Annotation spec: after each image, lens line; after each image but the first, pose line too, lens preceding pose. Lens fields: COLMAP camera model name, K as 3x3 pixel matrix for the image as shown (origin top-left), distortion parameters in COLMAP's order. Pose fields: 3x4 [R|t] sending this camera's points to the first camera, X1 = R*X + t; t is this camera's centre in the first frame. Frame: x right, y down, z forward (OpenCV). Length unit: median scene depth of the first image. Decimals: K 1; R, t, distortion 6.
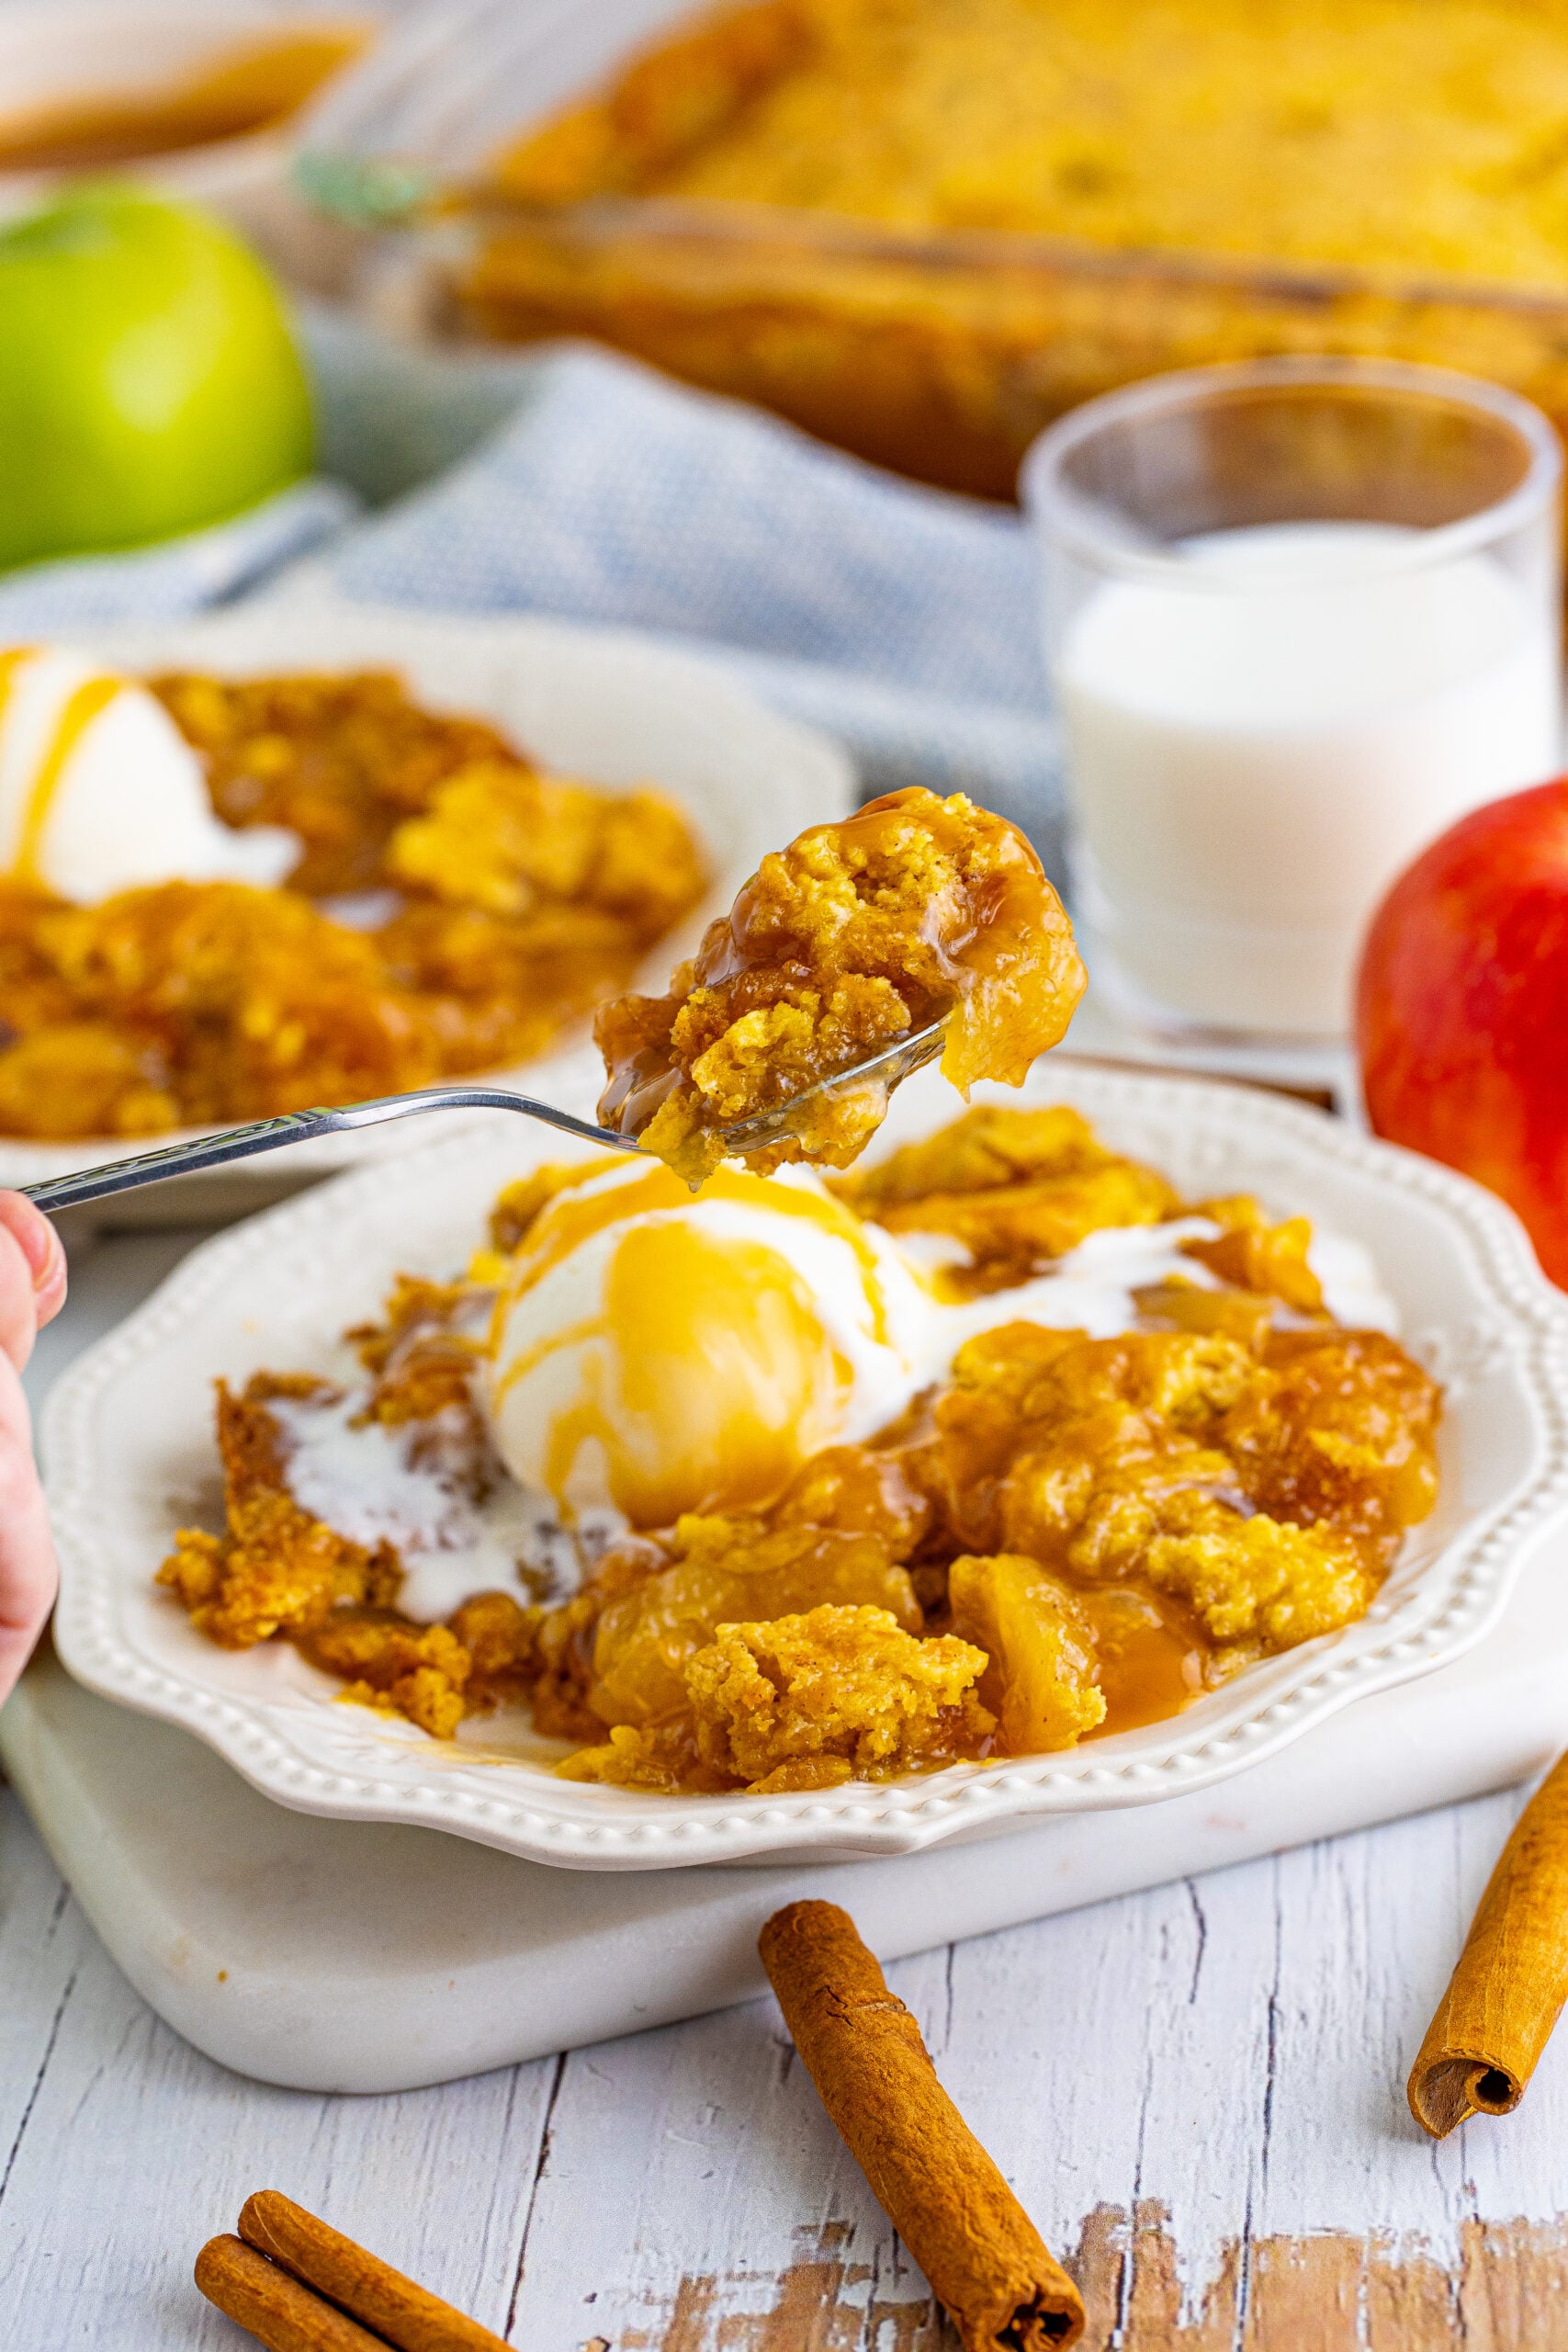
lens RADIAL K [[7438.9, 0, 784.0], [0, 7438.9, 1176.0], [0, 0, 1]] dist [0.011183, -1.238412]
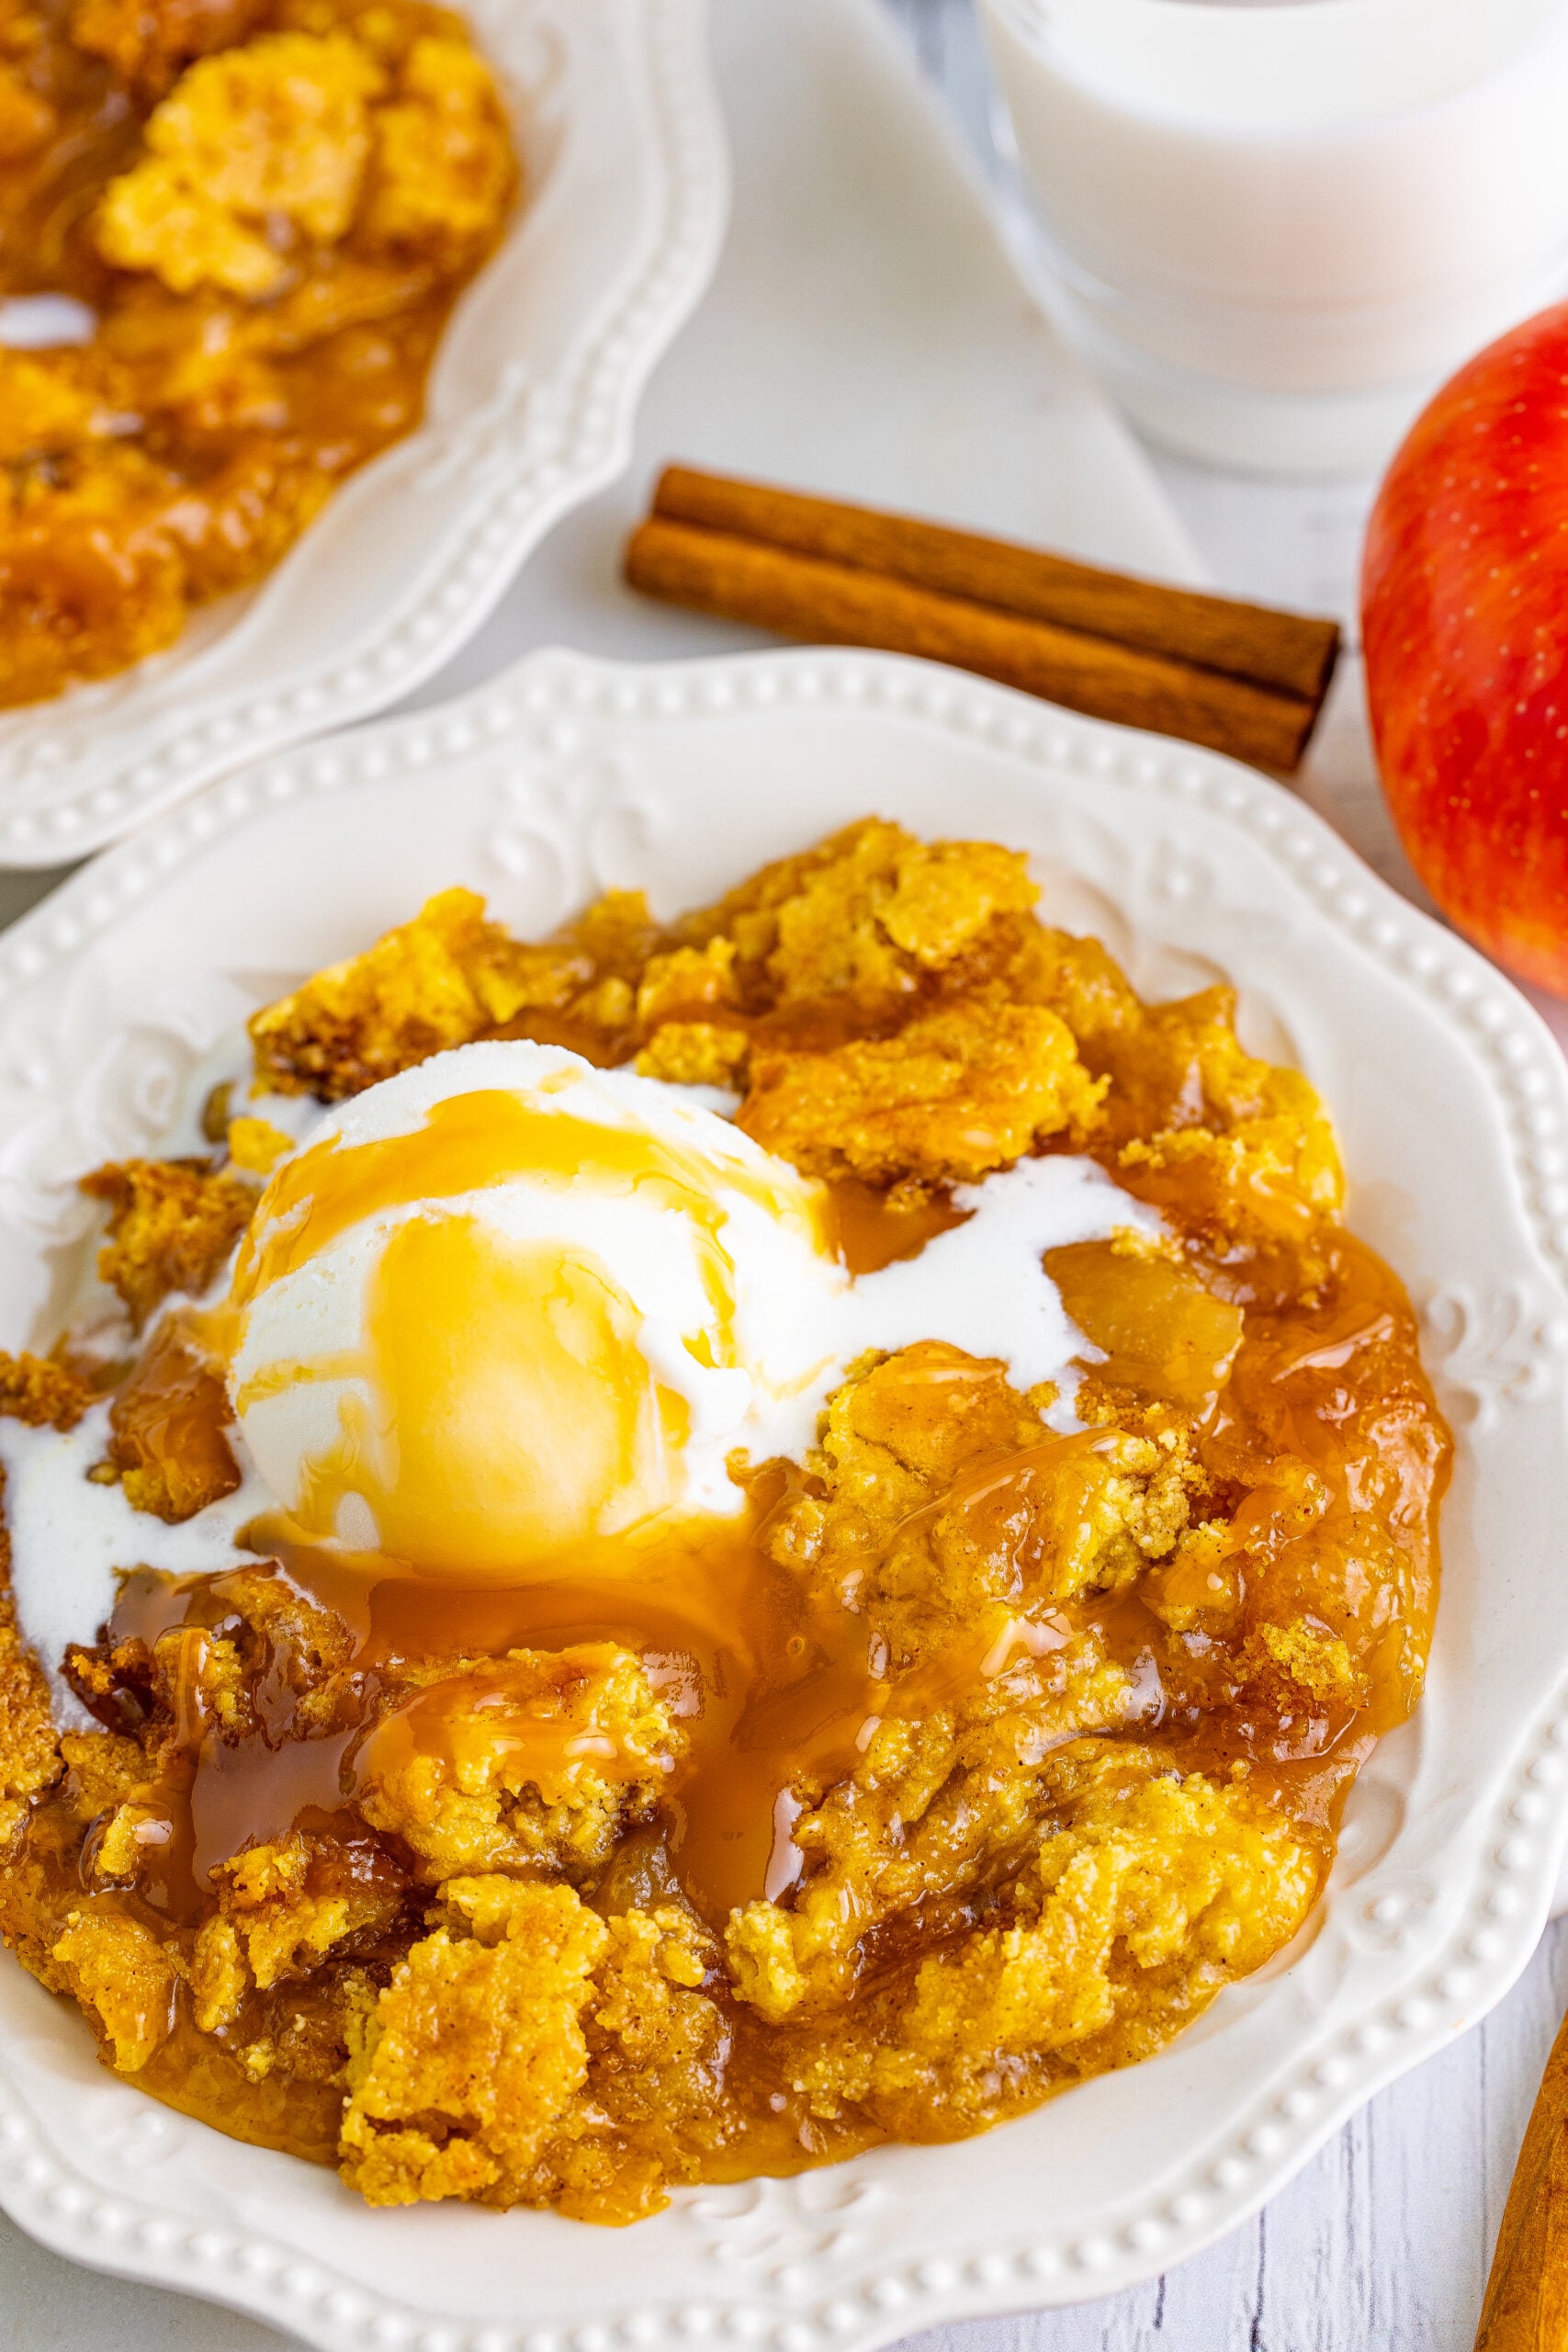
lens RADIAL K [[7601.3, 0, 791.9], [0, 7601.3, 1146.2], [0, 0, 1]] dist [-0.034871, -0.660664]
pose [[0.999544, -0.030169, 0.001585, 0.017217], [0.025456, 0.869311, 0.493610, -0.424033], [-0.016270, -0.493345, 0.869682, 0.339585]]
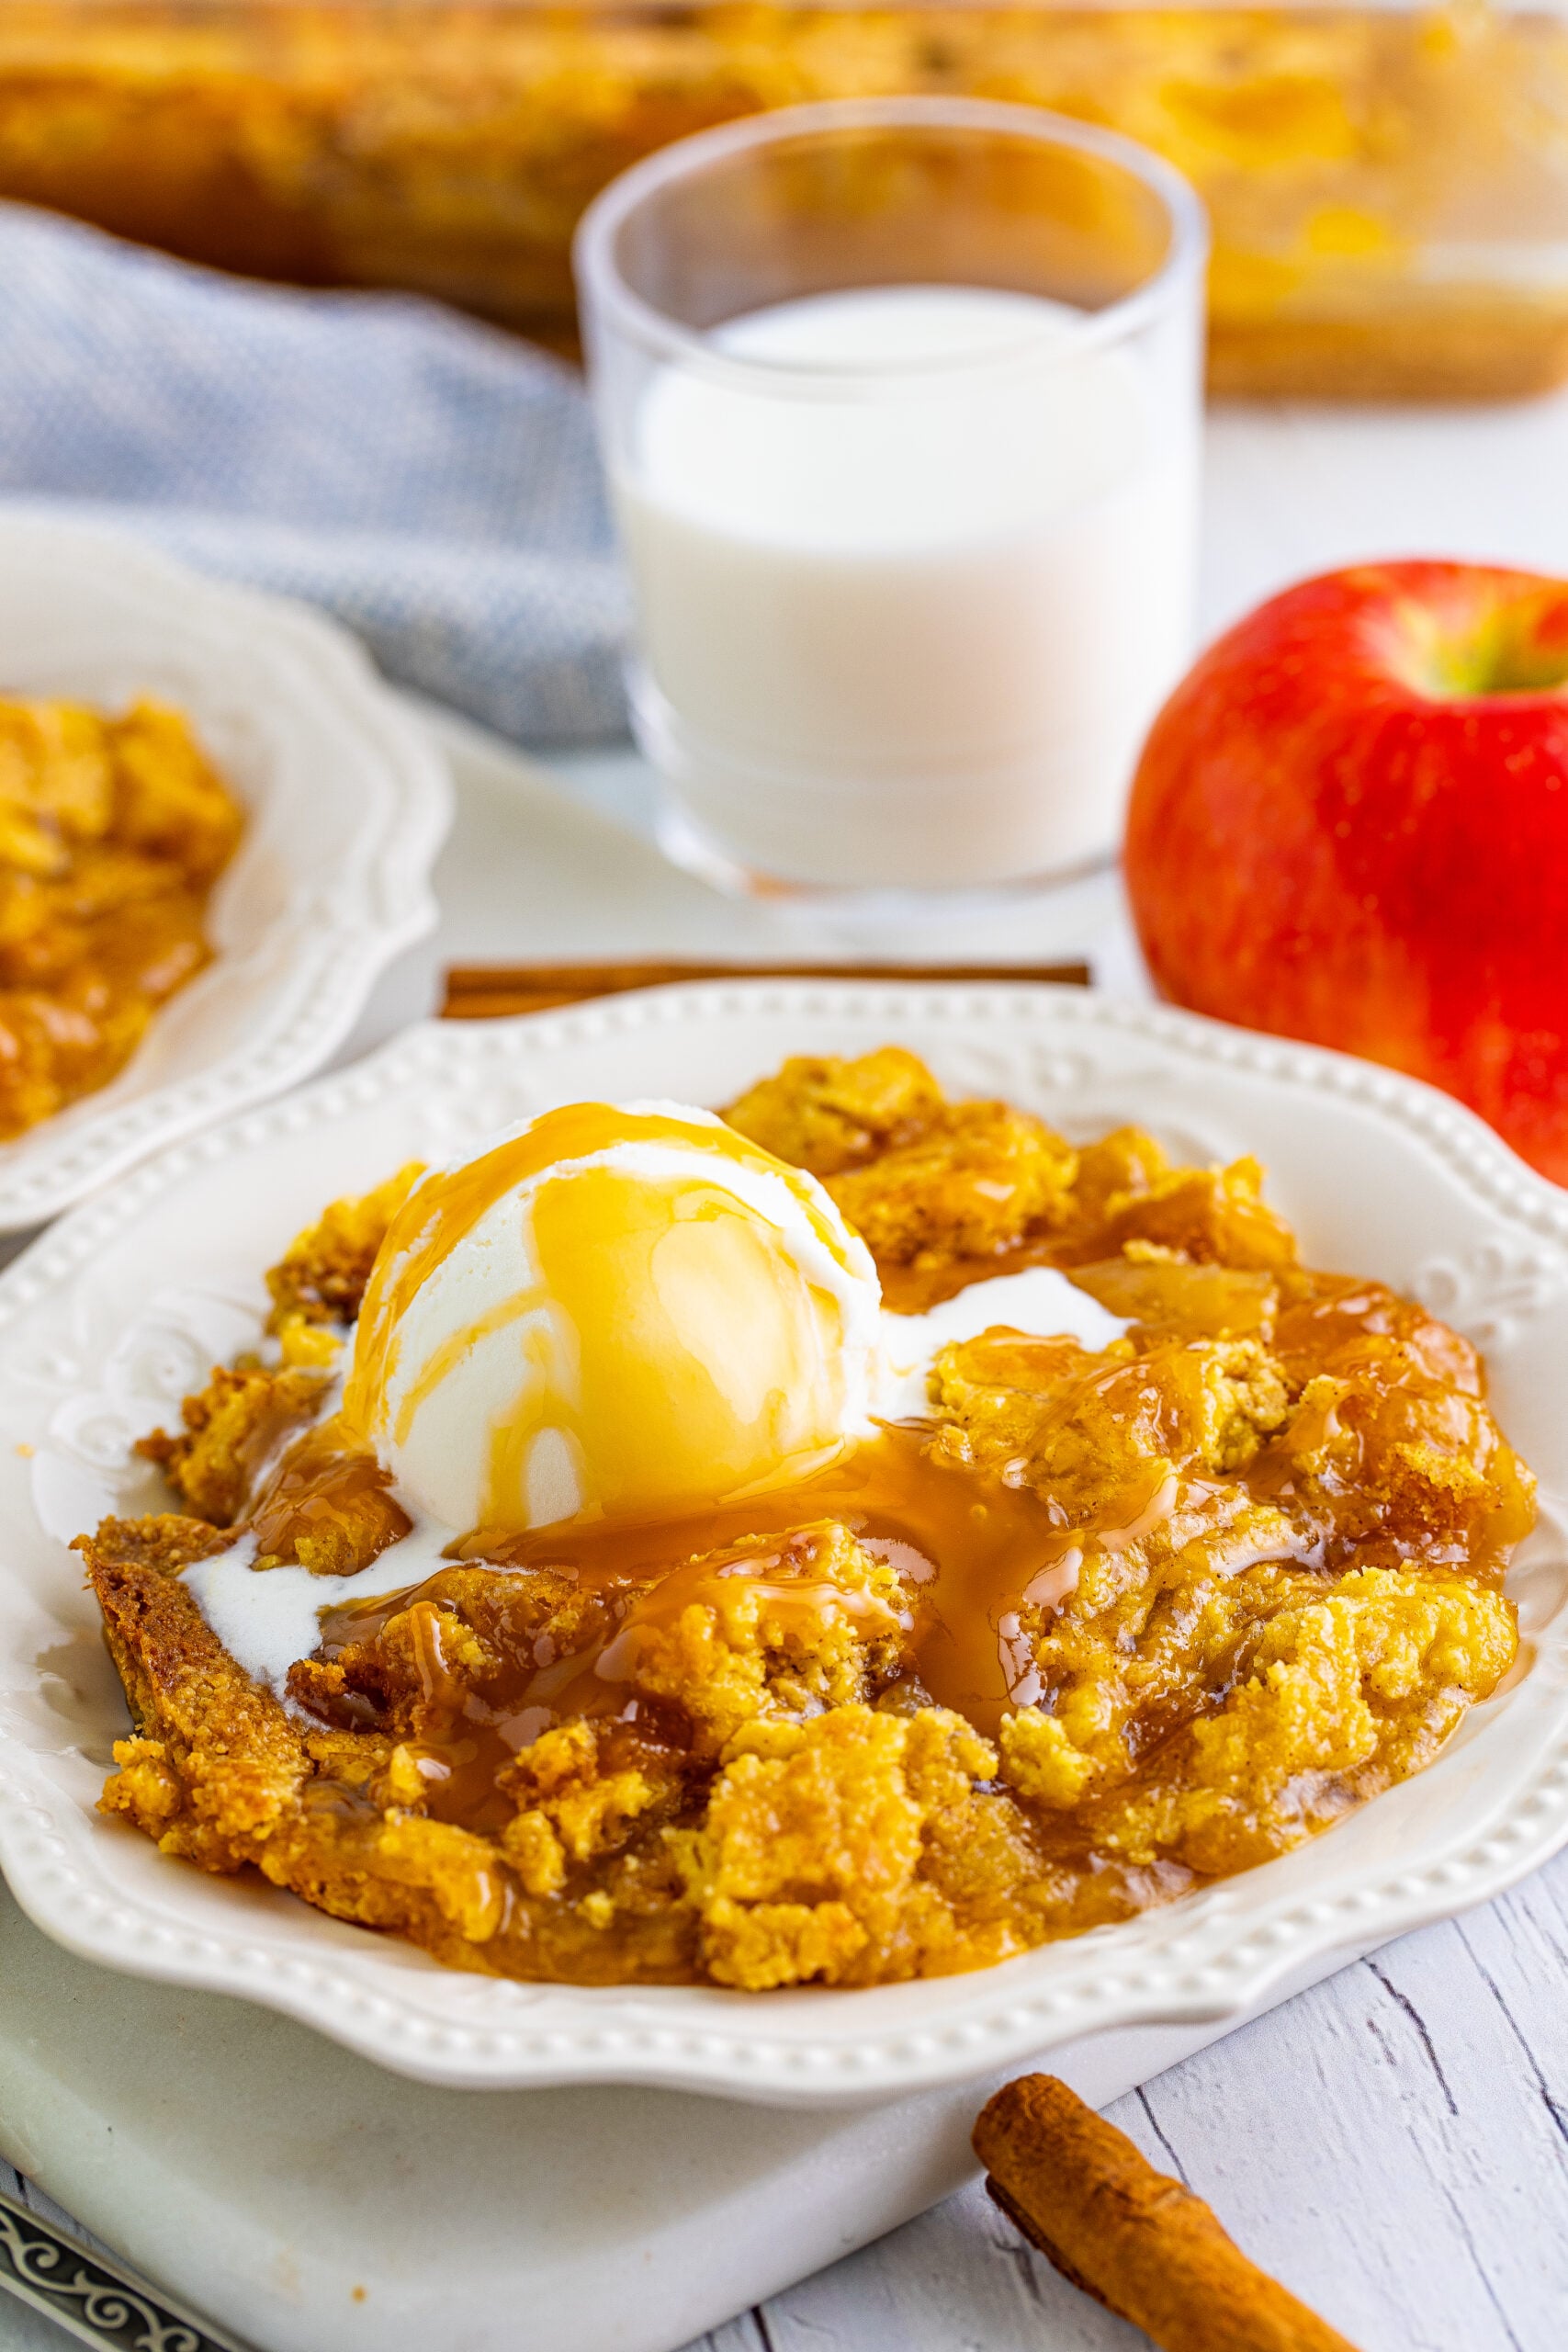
lens RADIAL K [[7601.3, 0, 791.9], [0, 7601.3, 1146.2], [0, 0, 1]] dist [-0.034871, -0.660664]
pose [[0.948747, -0.139829, 0.283420, -0.250387], [0.121818, 0.989299, 0.080298, -0.077788], [-0.291615, -0.041657, 0.955628, 0.202418]]
